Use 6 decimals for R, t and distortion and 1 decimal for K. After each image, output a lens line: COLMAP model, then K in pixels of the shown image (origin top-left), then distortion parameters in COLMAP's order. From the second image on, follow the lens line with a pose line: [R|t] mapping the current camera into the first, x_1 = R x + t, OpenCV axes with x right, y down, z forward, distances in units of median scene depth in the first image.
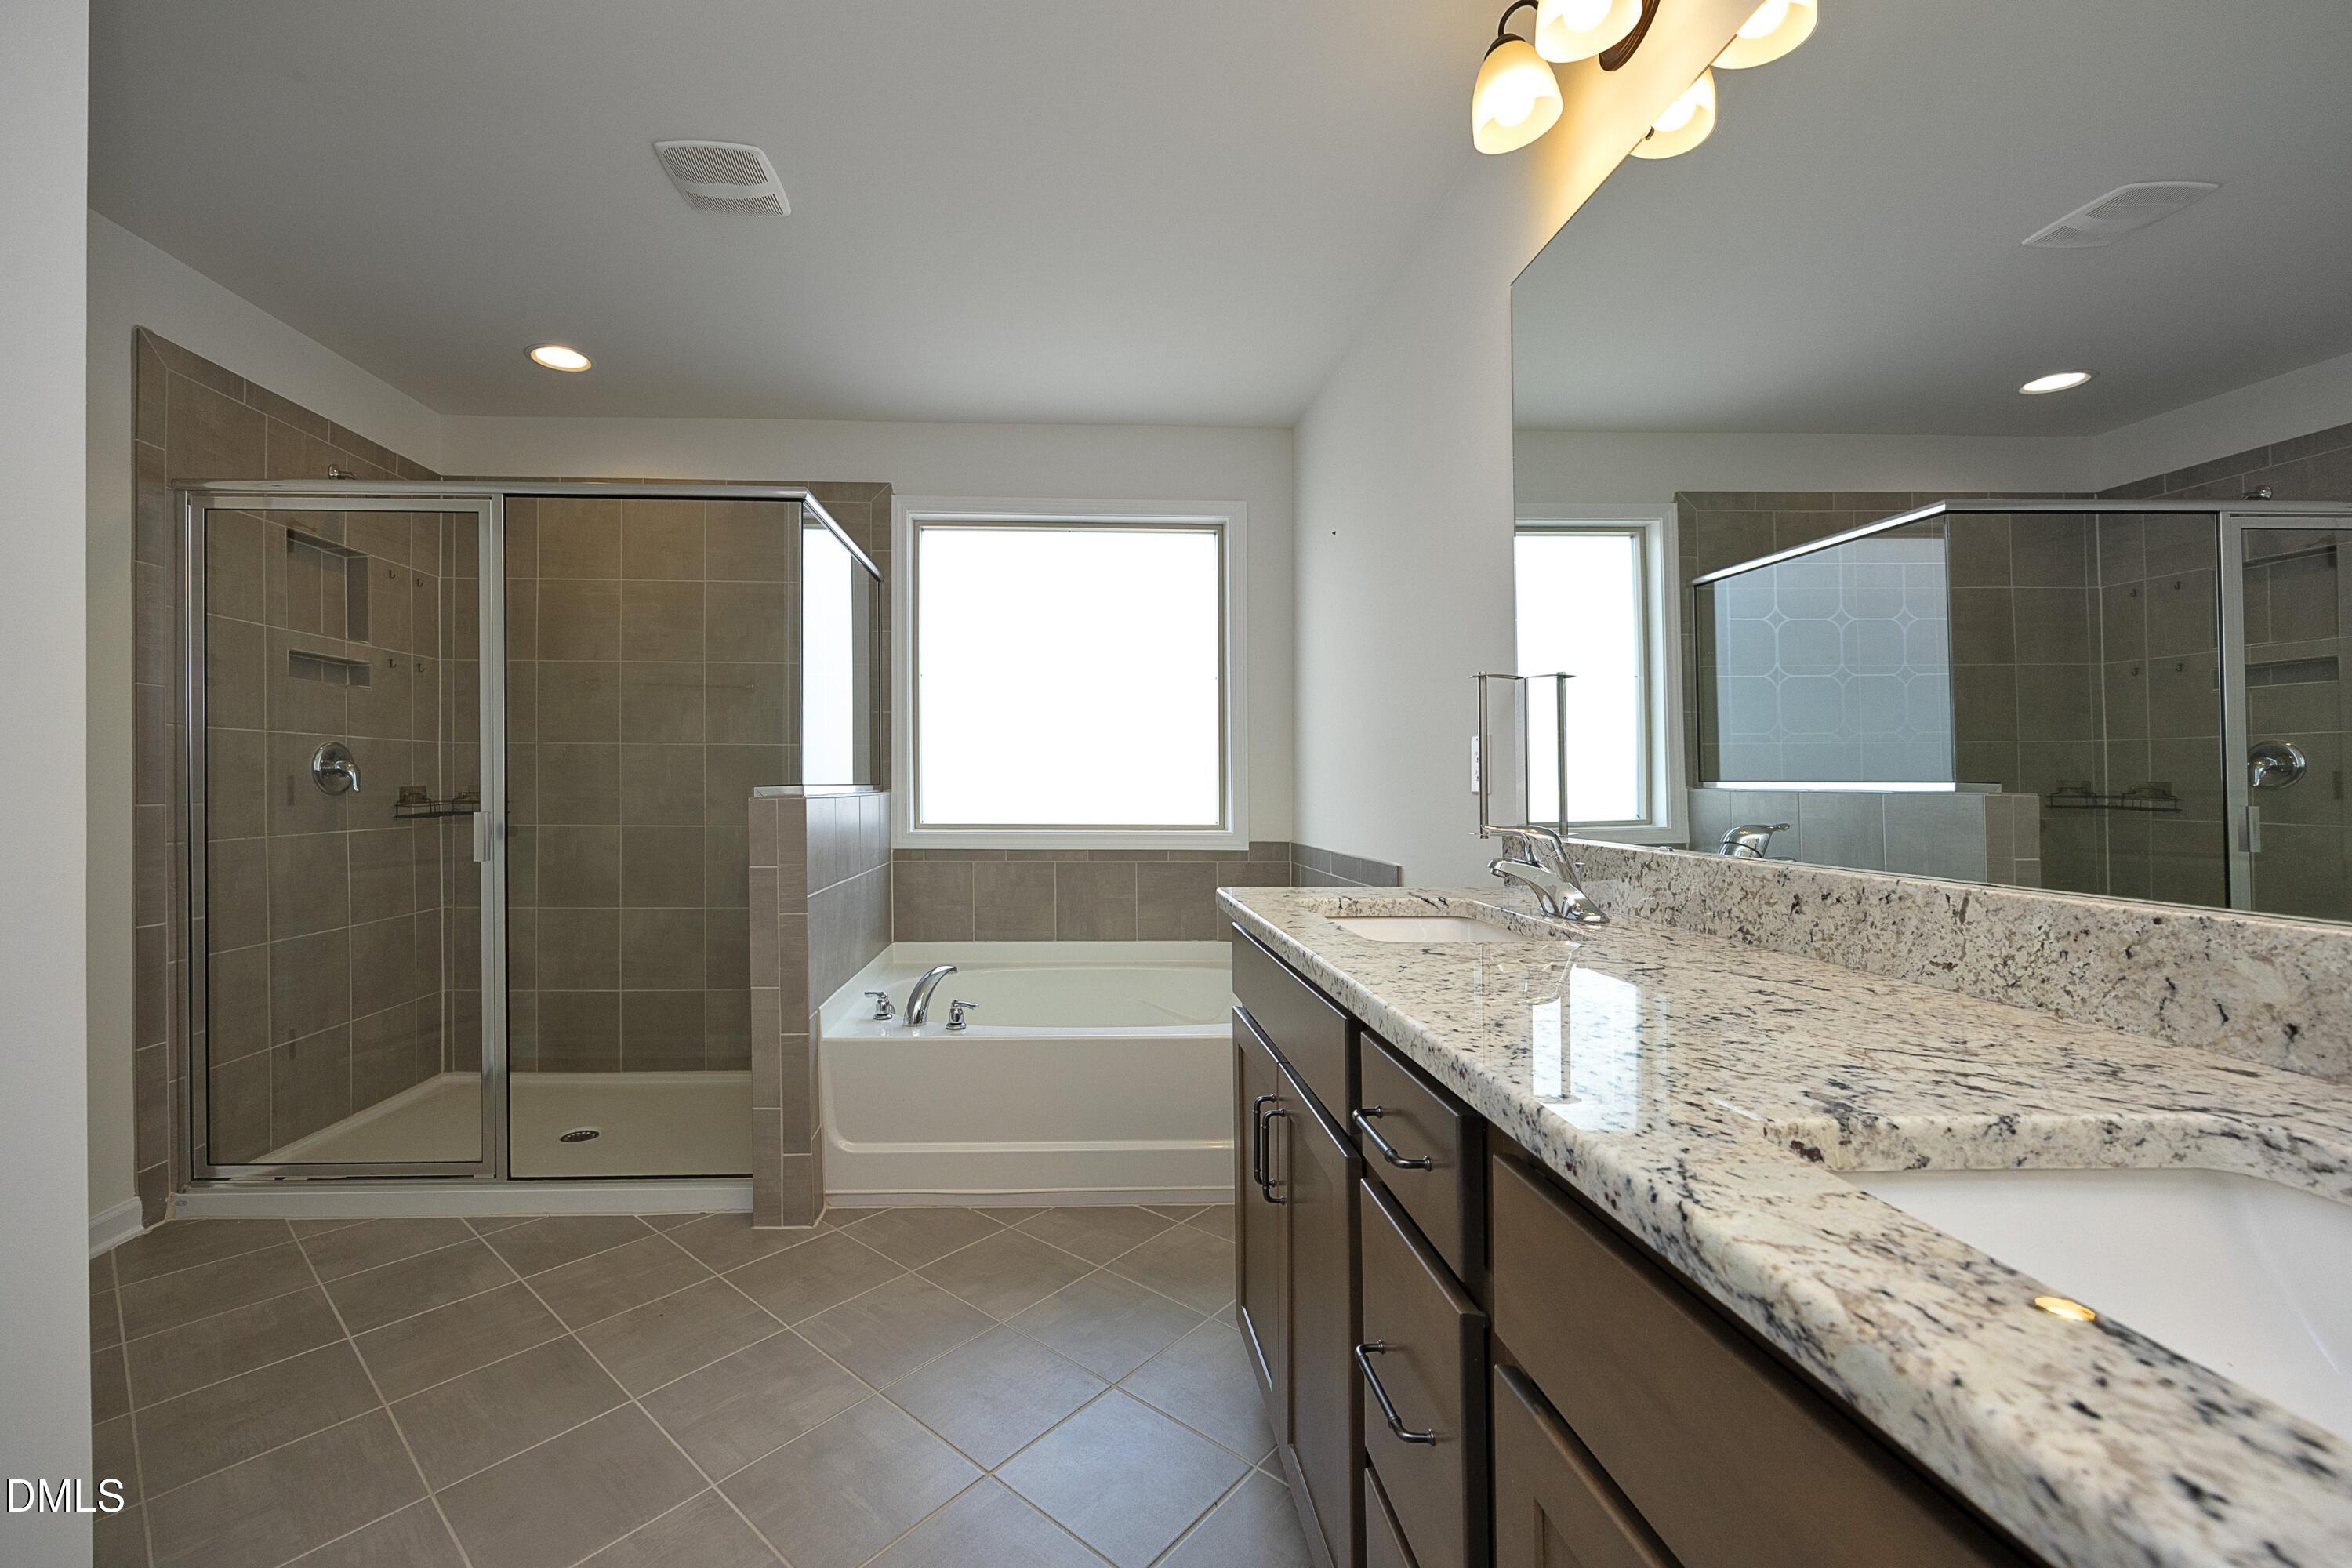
lens RADIAL K [[935.3, 0, 1103.3], [0, 935.3, 787.3], [0, 0, 1]] dist [-0.000202, -0.000003]
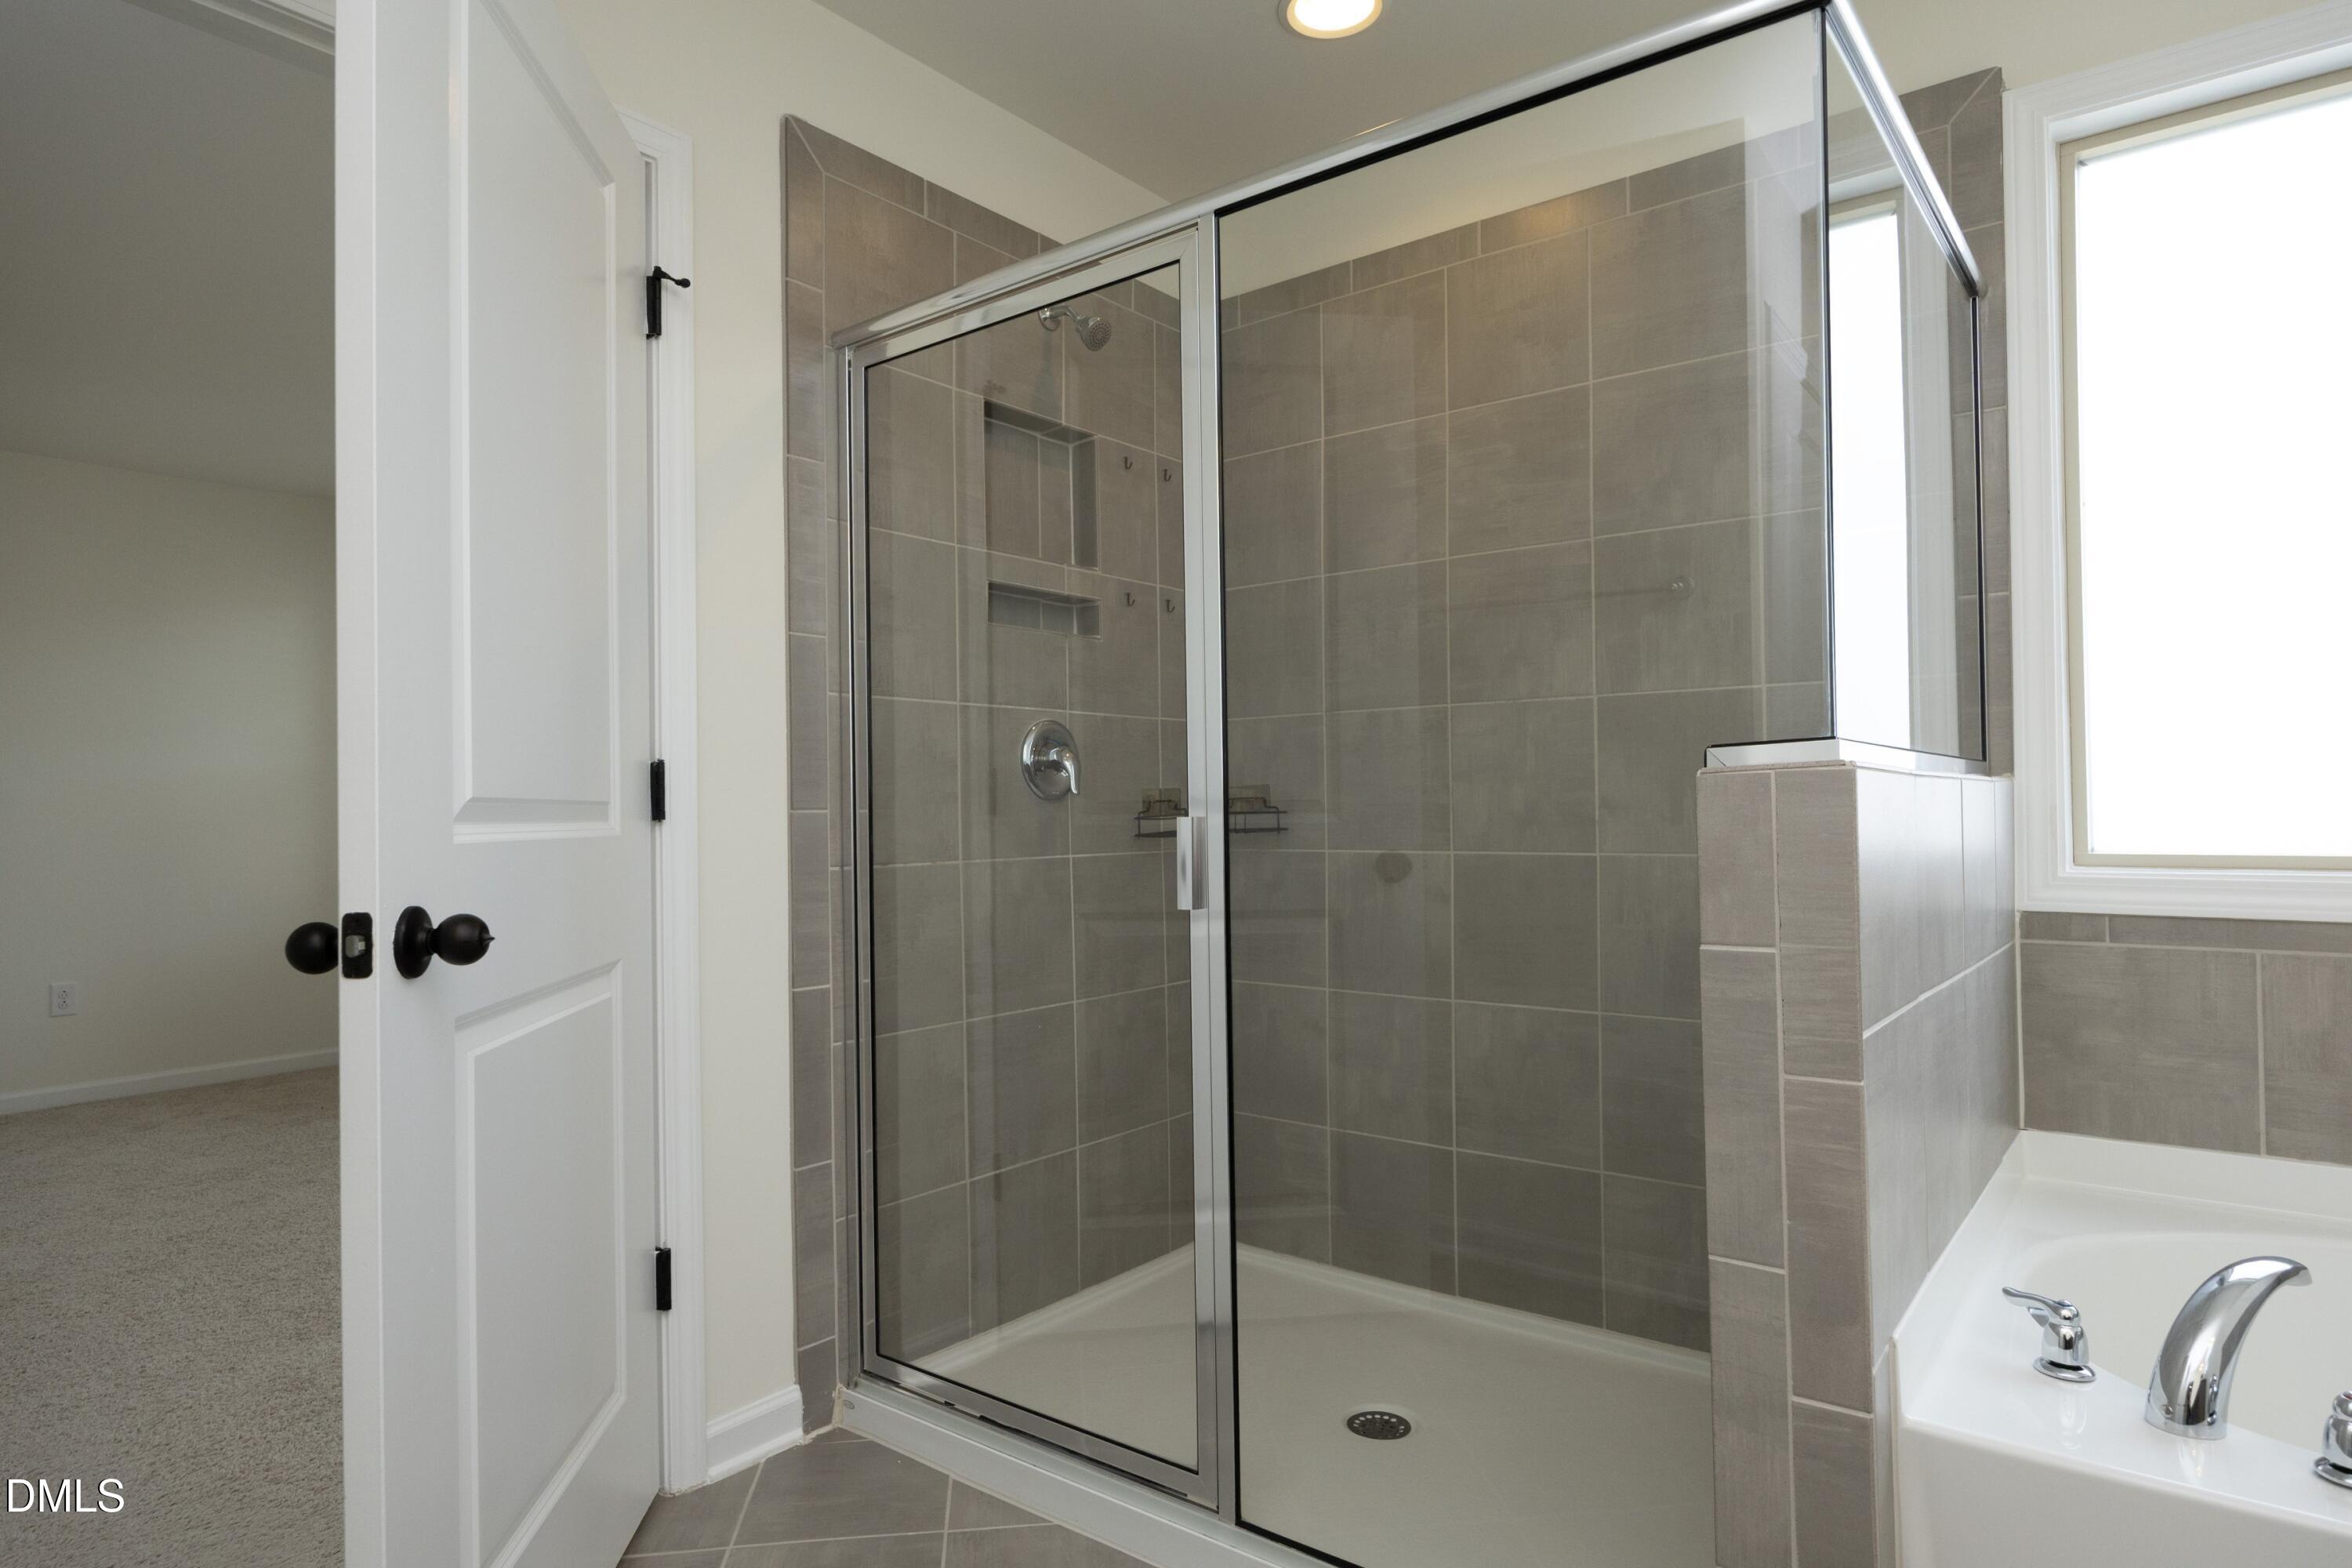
lens RADIAL K [[1300.7, 0, 1184.7], [0, 1300.7, 818.1], [0, 0, 1]] dist [-0.003182, -0.000087]
pose [[0.756399, -0.010841, -0.654021, -0.156377], [0.013227, 0.999912, -0.001277, 0.023398], [0.653977, -0.007685, 0.756475, 0.374845]]
